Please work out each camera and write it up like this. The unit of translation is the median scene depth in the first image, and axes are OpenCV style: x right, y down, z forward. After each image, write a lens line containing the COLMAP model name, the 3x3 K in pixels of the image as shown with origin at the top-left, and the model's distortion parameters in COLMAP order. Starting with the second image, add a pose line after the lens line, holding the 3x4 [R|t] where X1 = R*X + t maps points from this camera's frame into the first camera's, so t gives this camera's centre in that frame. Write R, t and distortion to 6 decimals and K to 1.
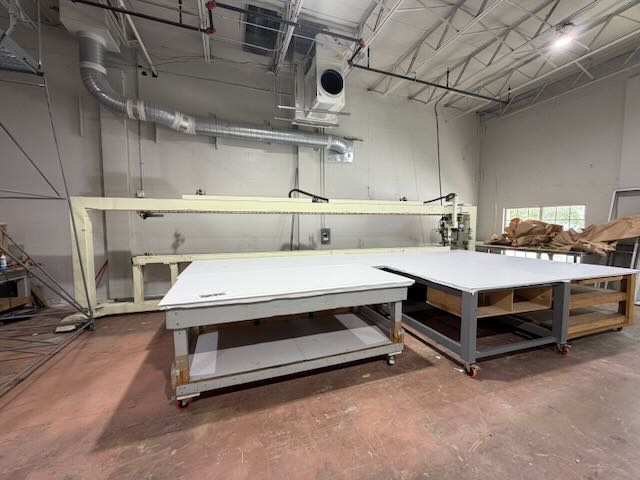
lens RADIAL K [[254.7, 0, 320.0], [0, 254.7, 240.0], [0, 0, 1]] dist [0.000458, 0.000095]
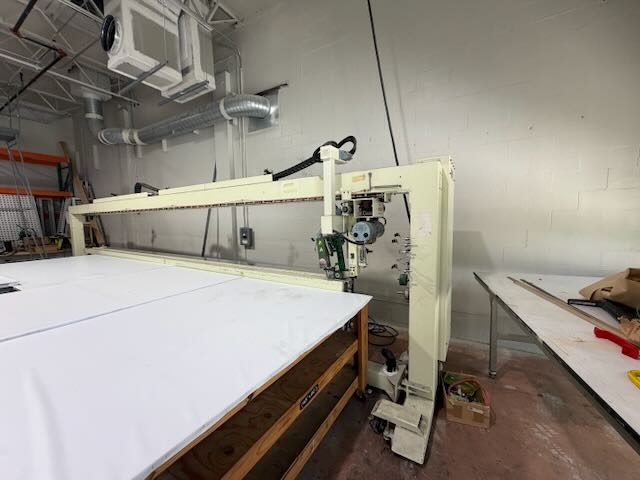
lens RADIAL K [[254.7, 0, 320.0], [0, 254.7, 240.0], [0, 0, 1]] dist [0.000458, 0.000095]
pose [[0.639344, 0.054562, -0.766982, 0.751399], [-0.036042, 0.998509, 0.040989, -0.049480], [0.768075, 0.001437, 0.640358, 0.713742]]
